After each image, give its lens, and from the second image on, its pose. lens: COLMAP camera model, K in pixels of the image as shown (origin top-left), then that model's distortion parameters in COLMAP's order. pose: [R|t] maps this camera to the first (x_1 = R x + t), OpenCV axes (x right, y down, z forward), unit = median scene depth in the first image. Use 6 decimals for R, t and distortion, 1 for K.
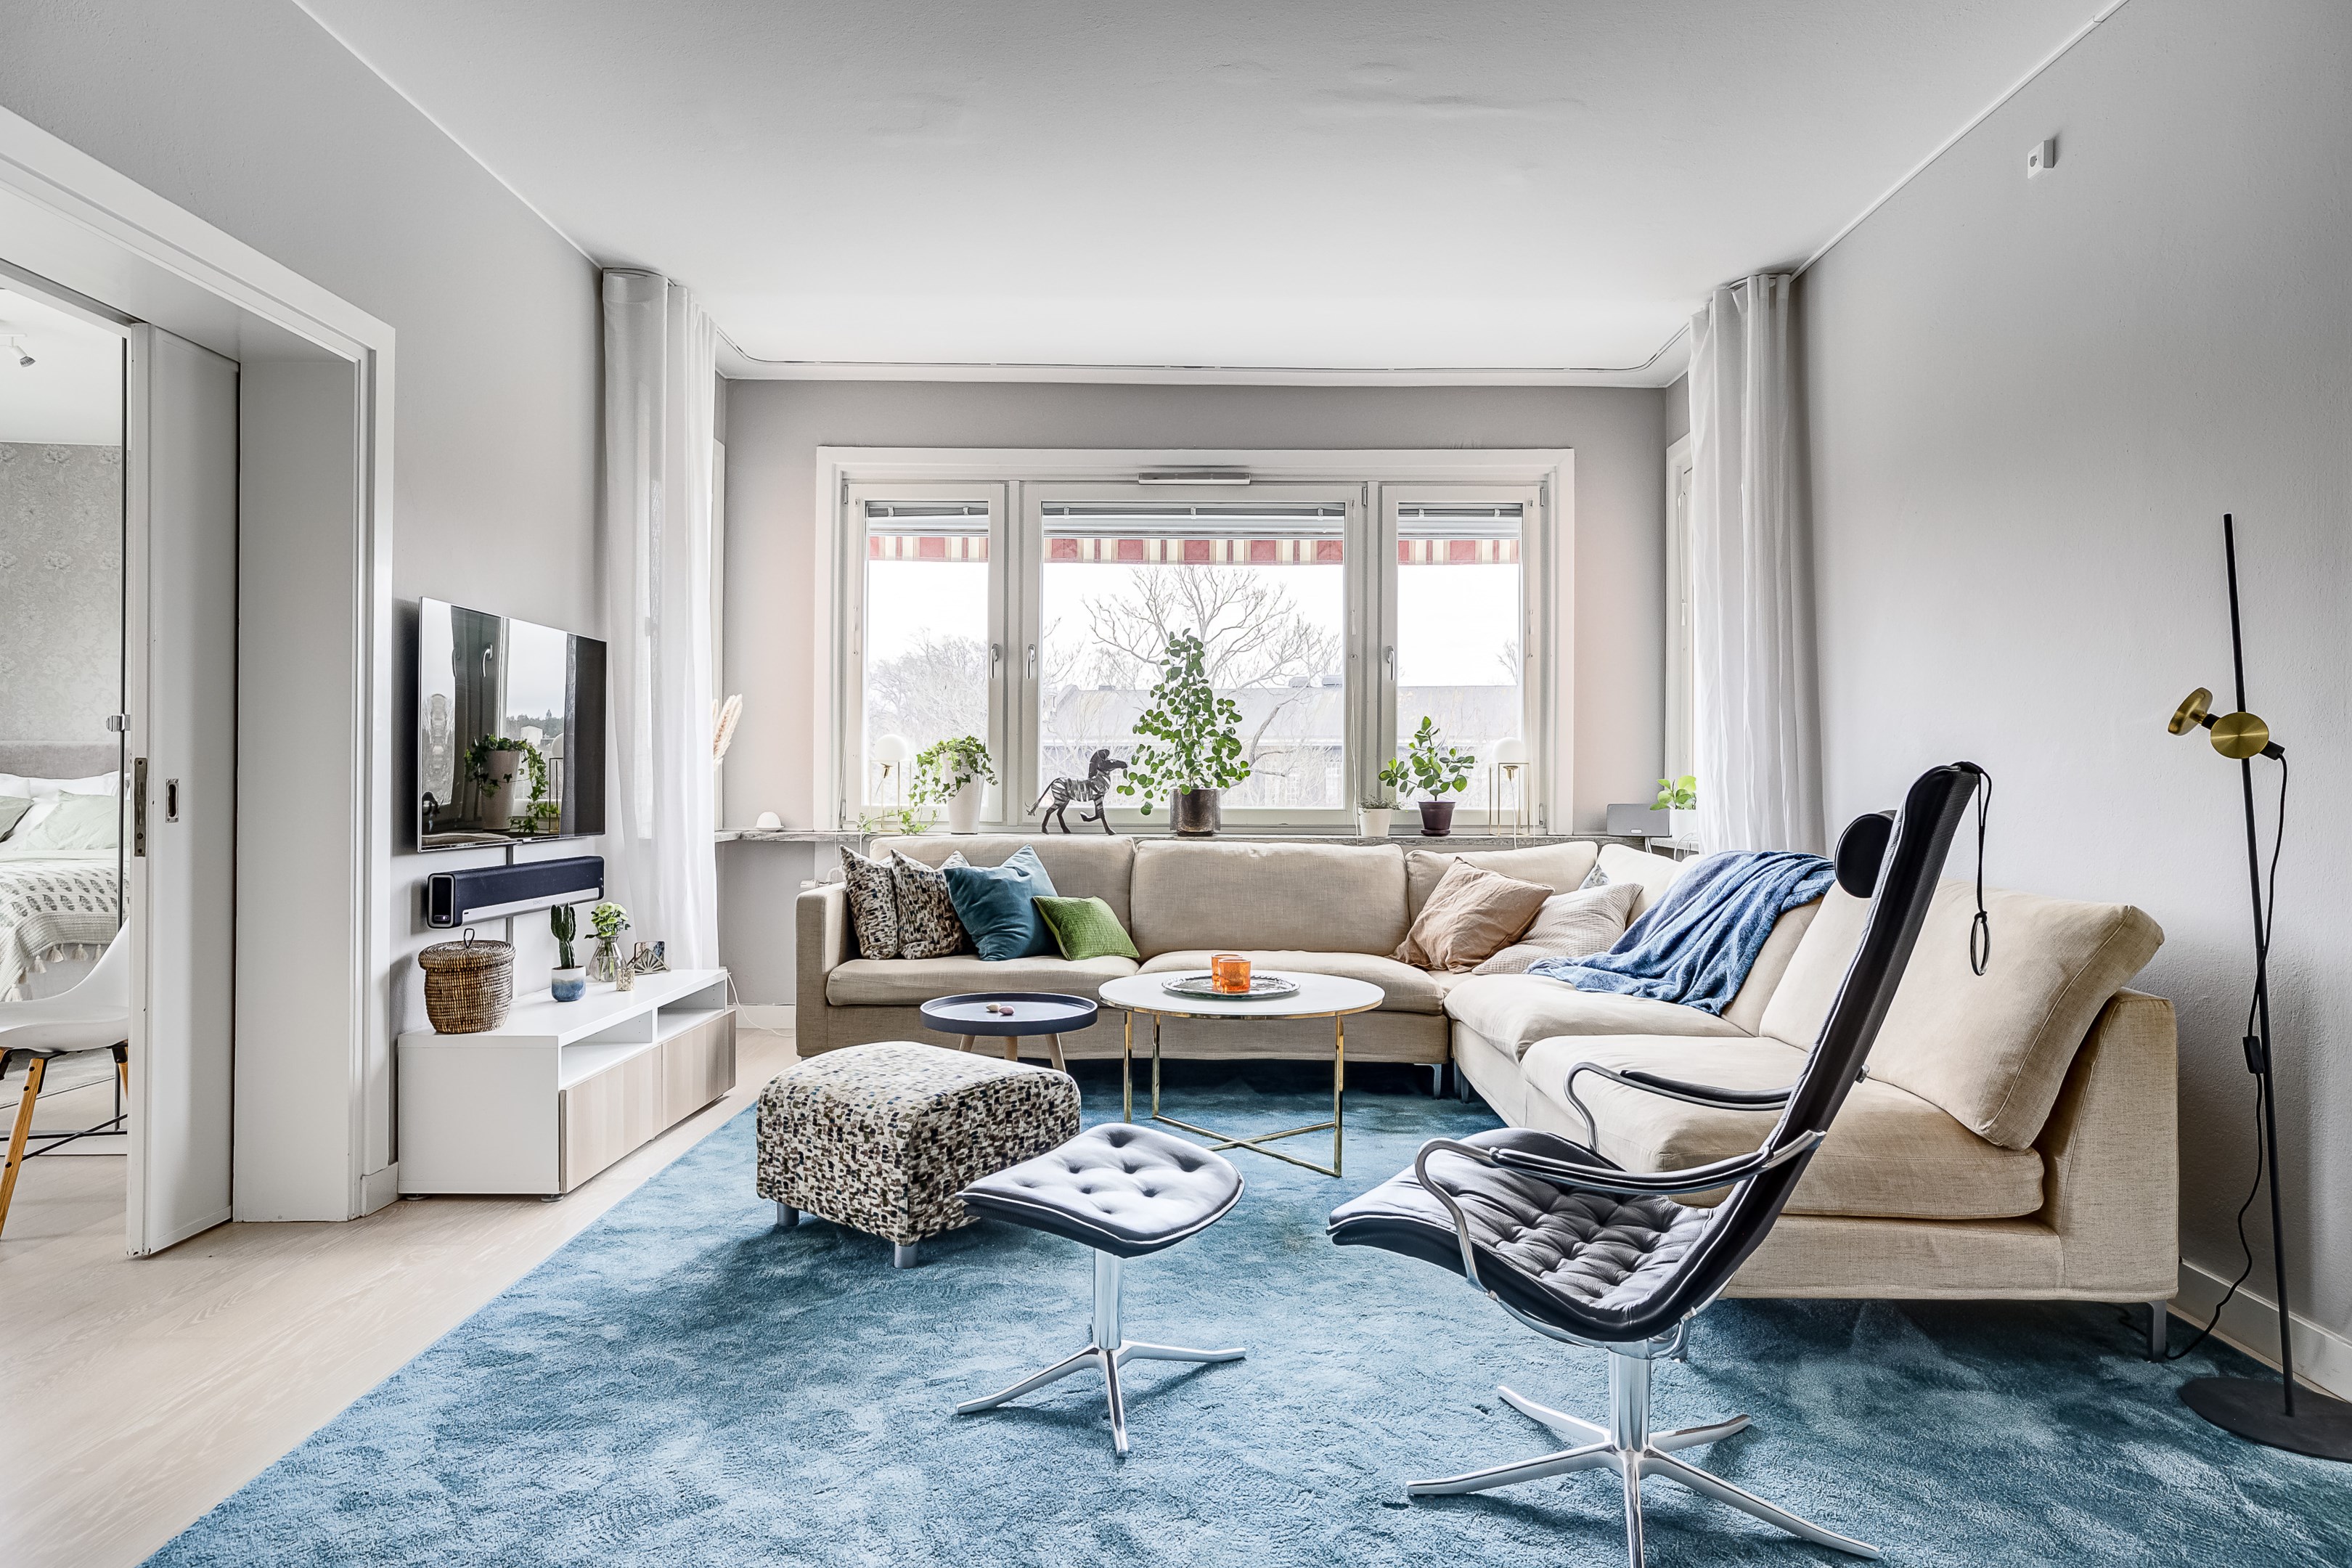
lens RADIAL K [[1415.9, 0, 1195.0], [0, 1415.9, 776.3], [0, 0, 1]] dist [-0.014263, 0.018341]
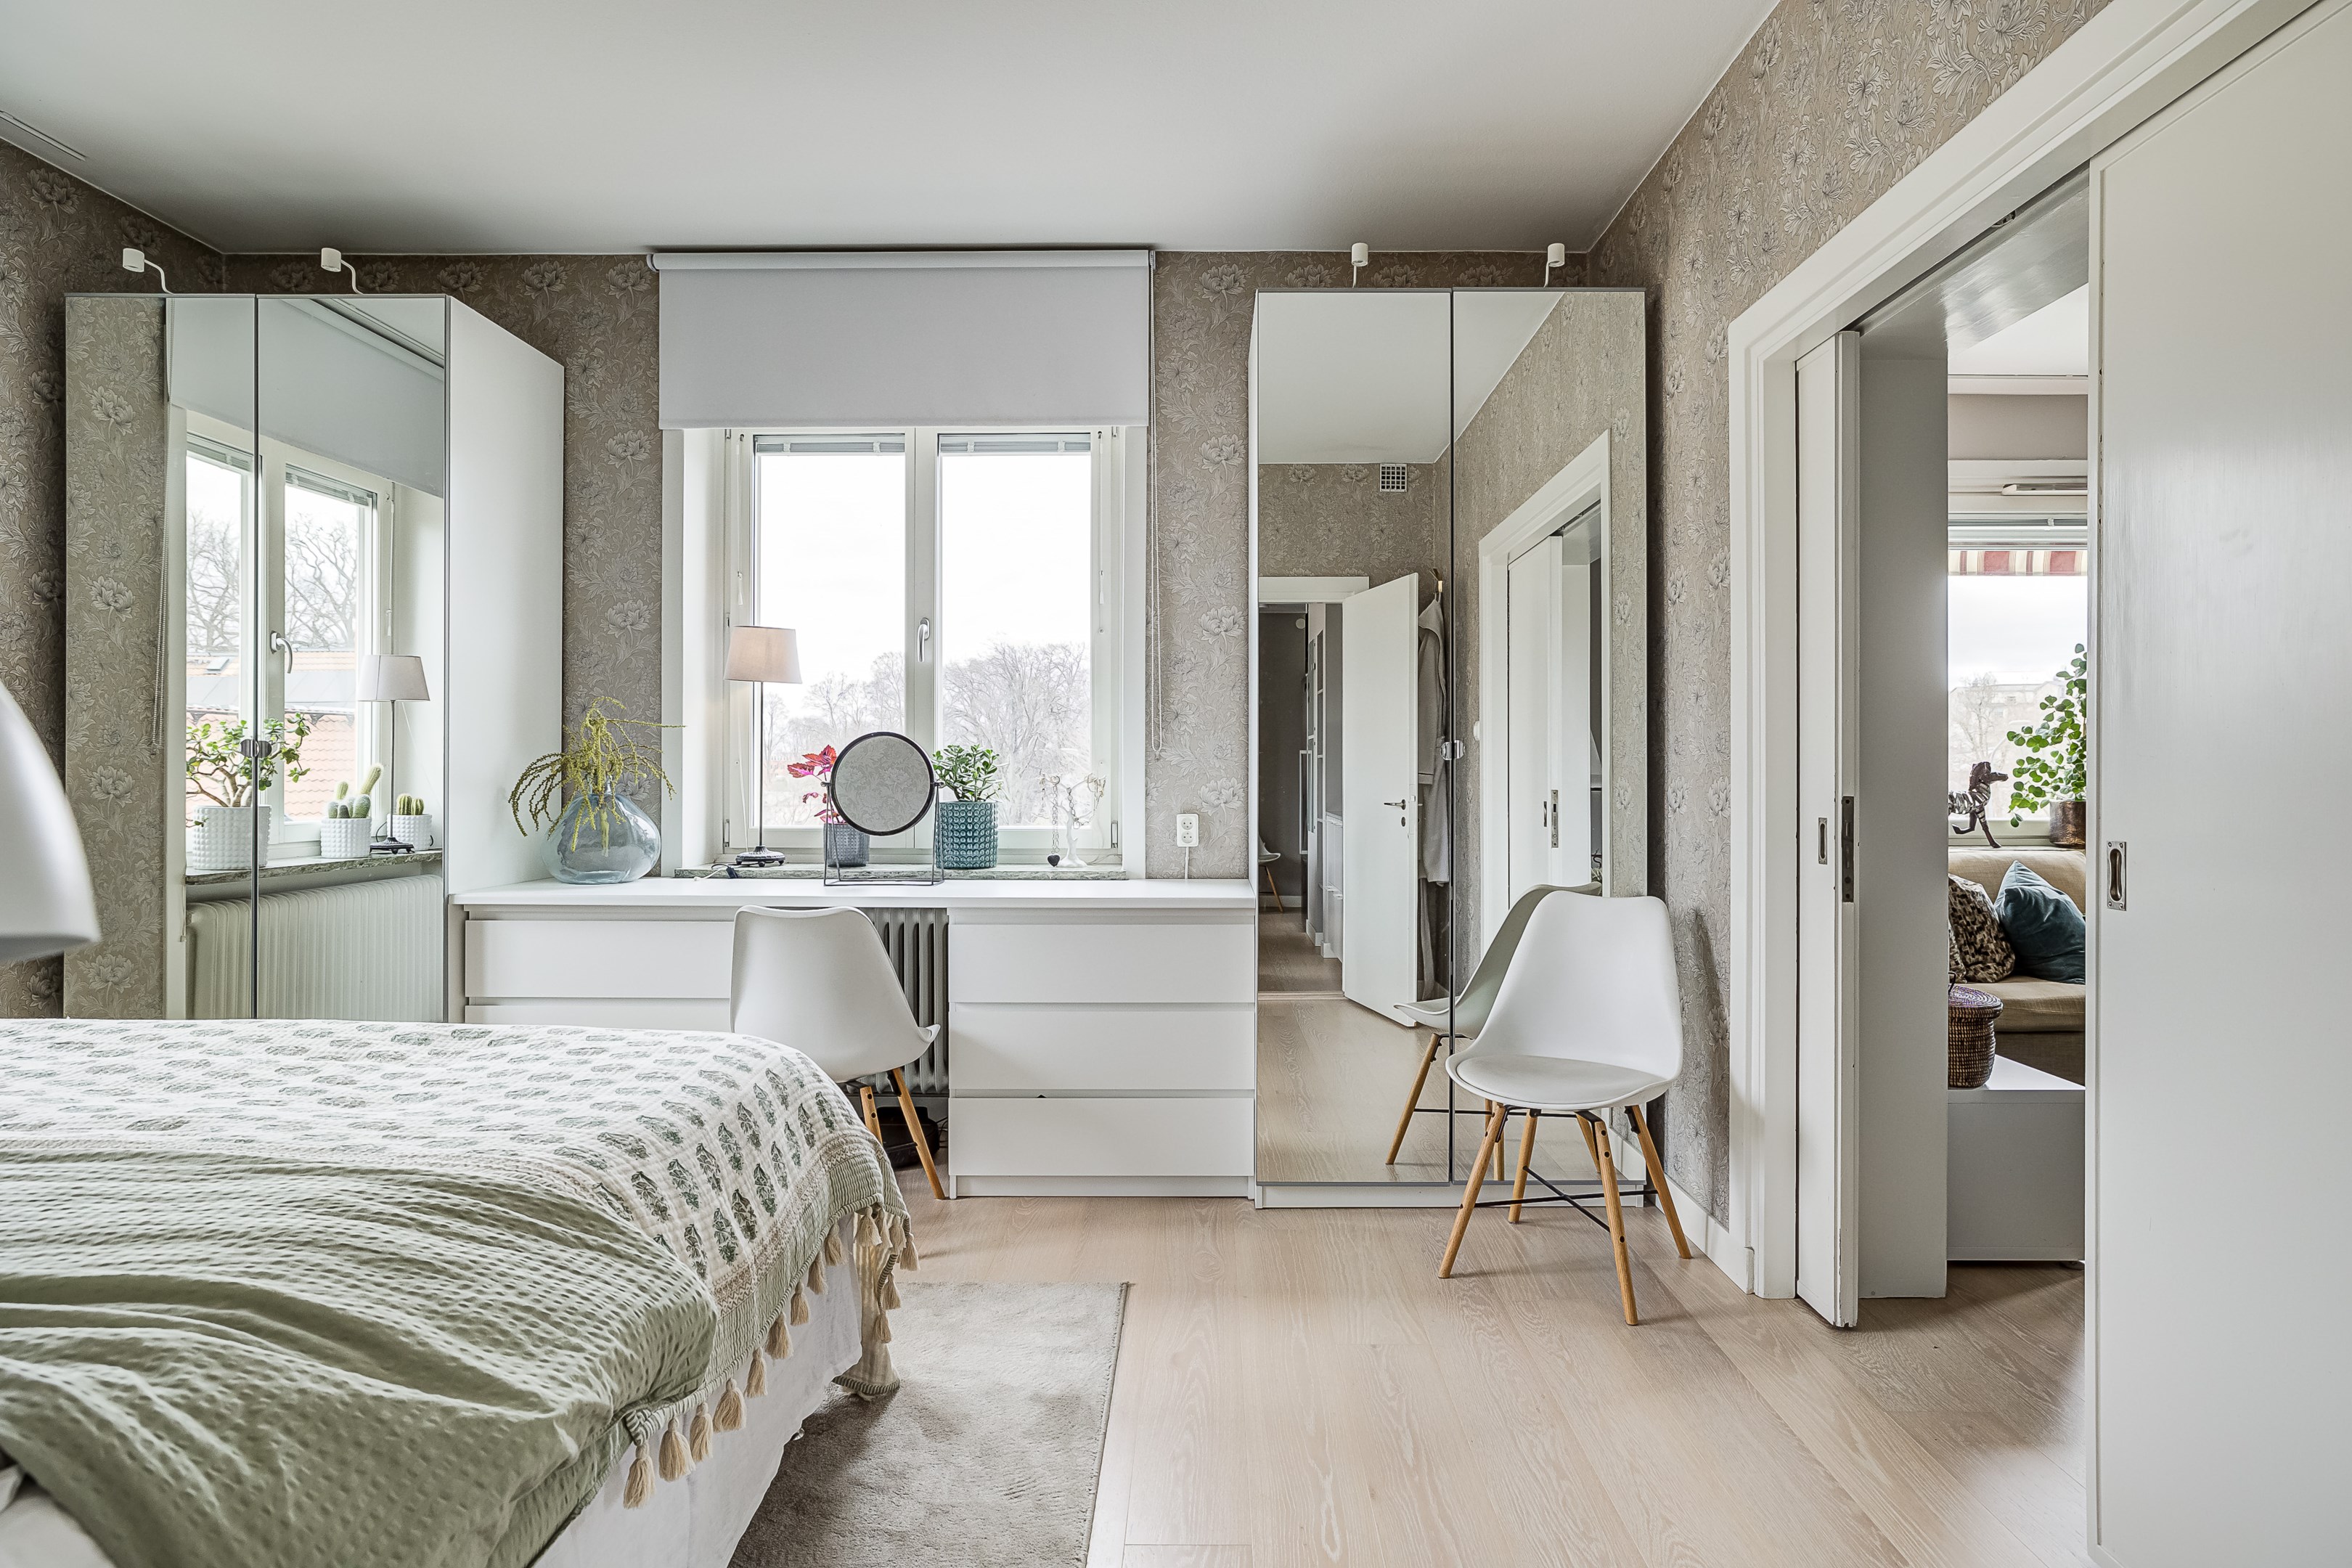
lens RADIAL K [[1271.0, 0, 1175.8], [0, 1271.0, 773.2], [0, 0, 1]] dist [0.002136, 0.000119]
pose [[0.999860, -0.005482, -0.015802, -0.768952], [0.005575, 0.999967, 0.005853, -0.023951], [0.015770, -0.005940, 0.999858, 0.115846]]
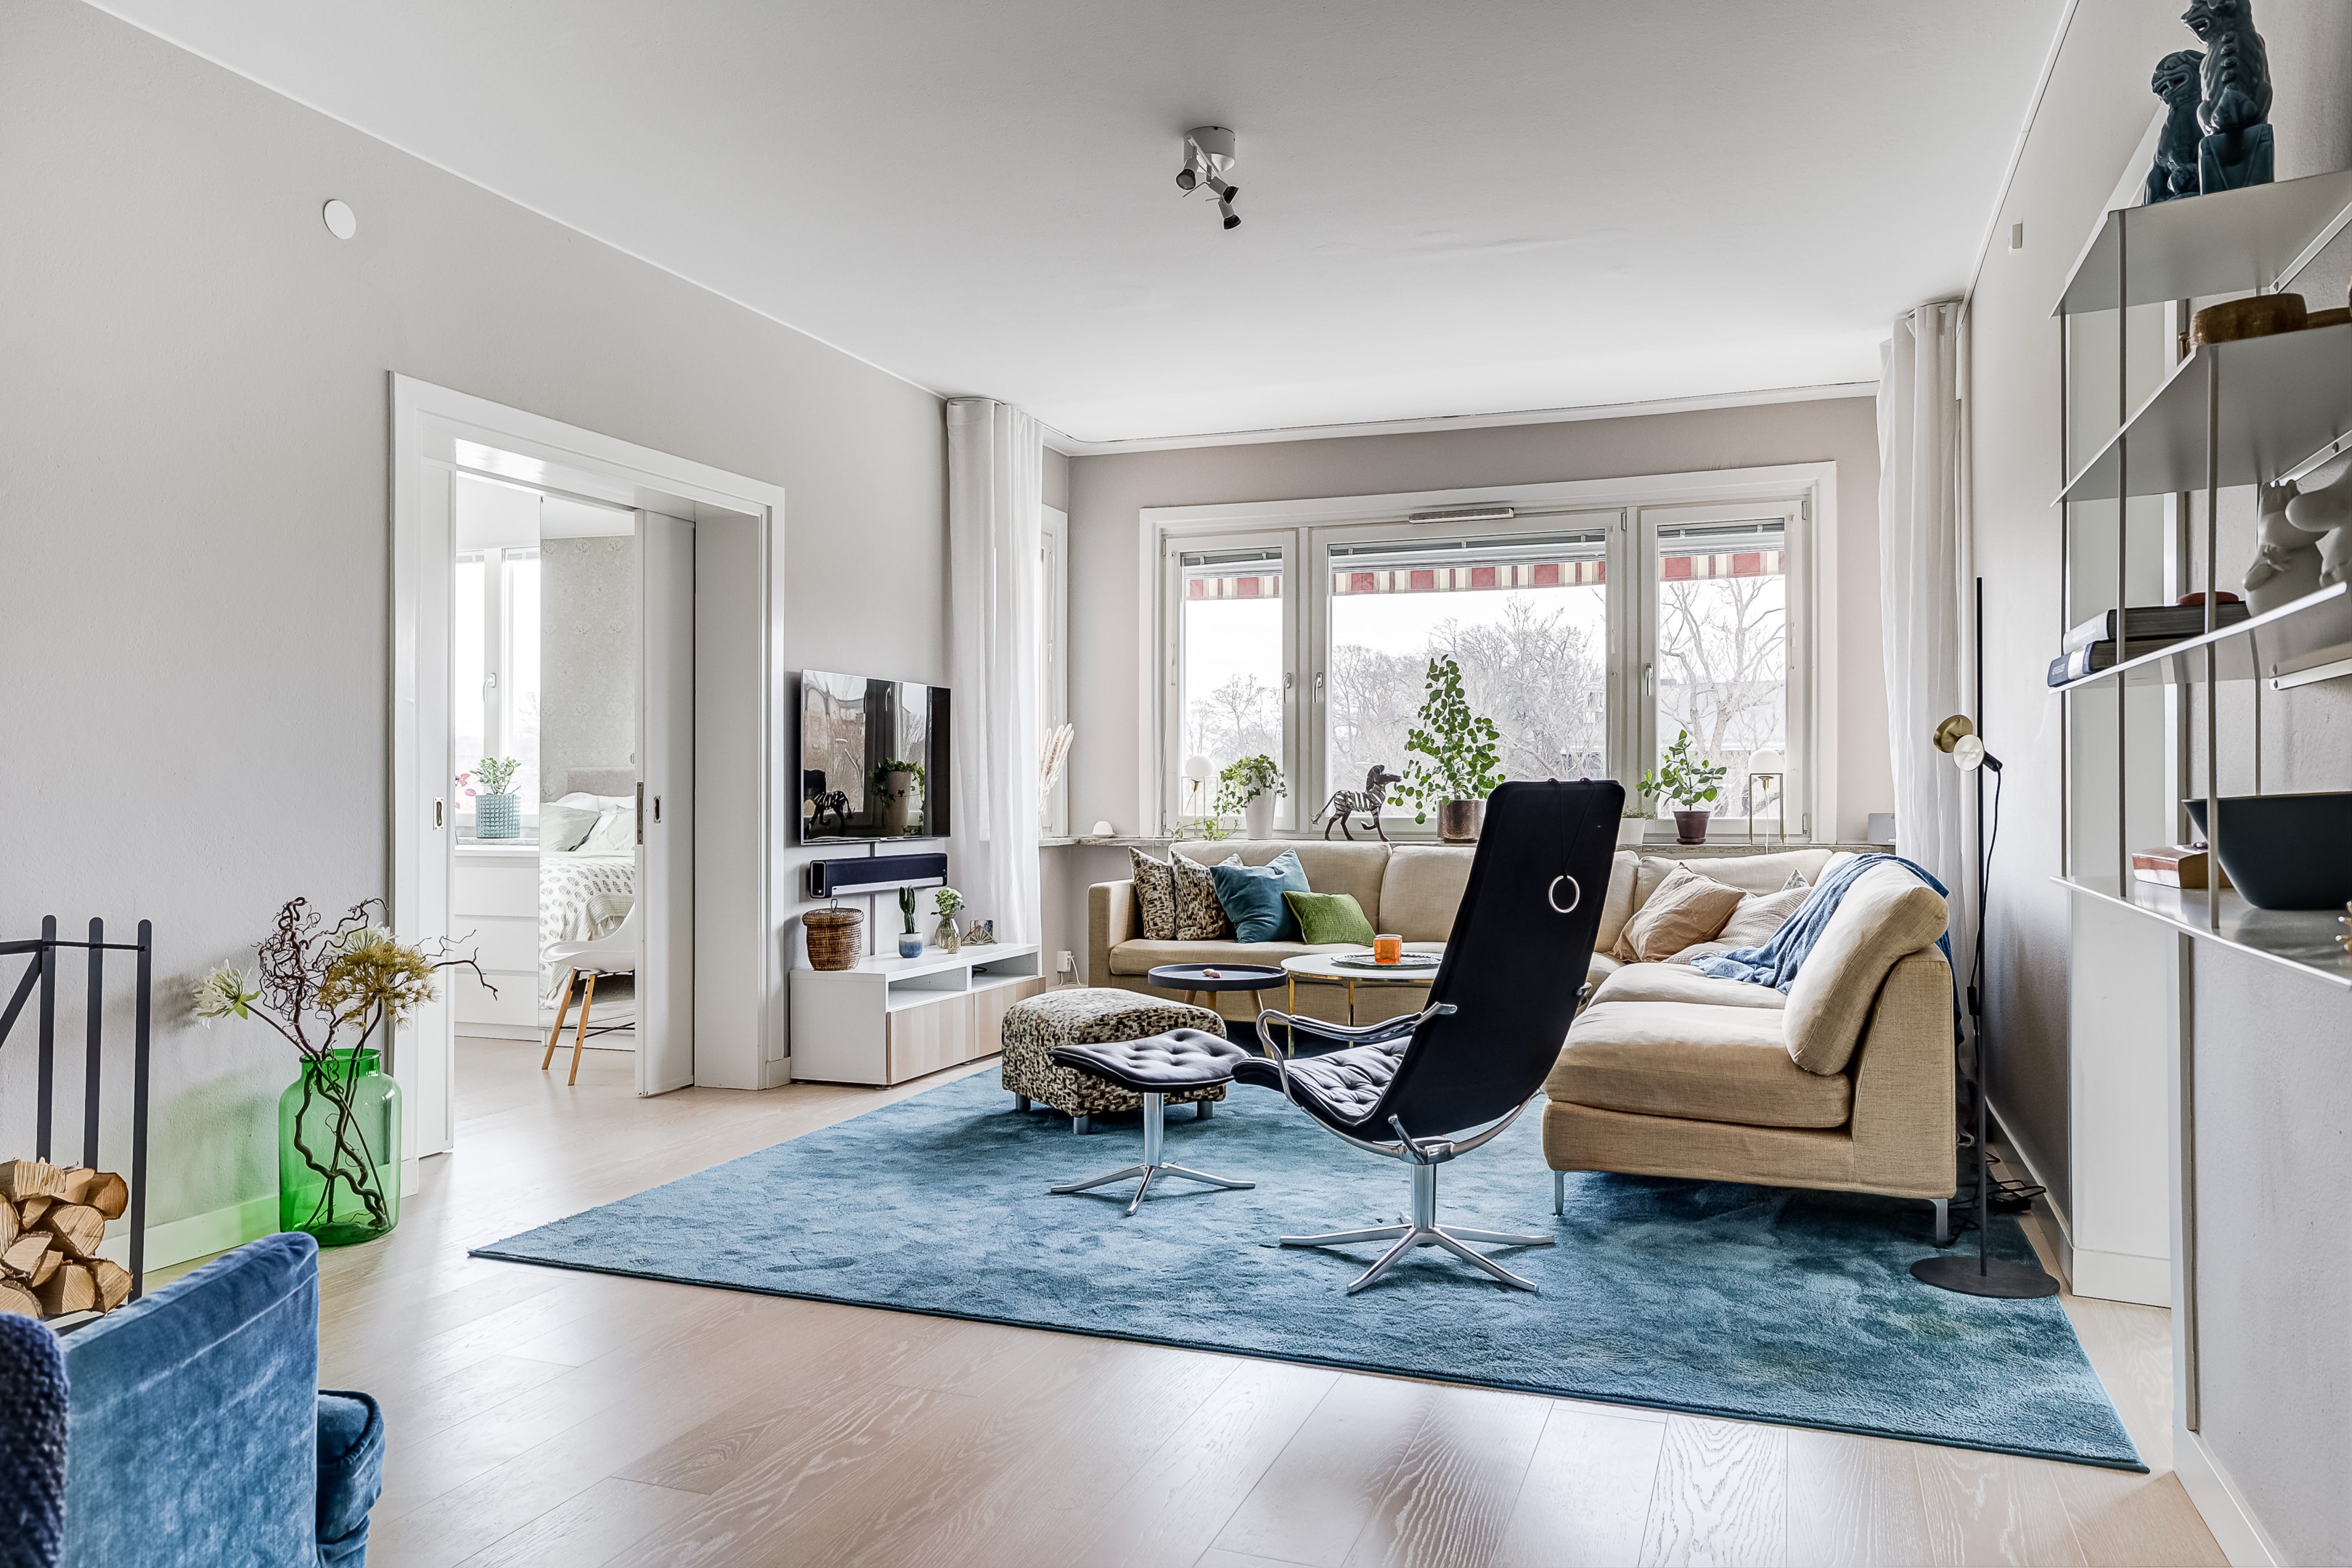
lens RADIAL K [[1667.5, 0, 1181.1], [0, 1667.5, 791.3], [0, 0, 1]] dist [0.002542, 0.000276]
pose [[0.934683, -0.006329, -0.355425, 0.317151], [0.006738, 0.999977, -0.000085, 0.000930], [0.355417, -0.002315, 0.934705, -0.347800]]
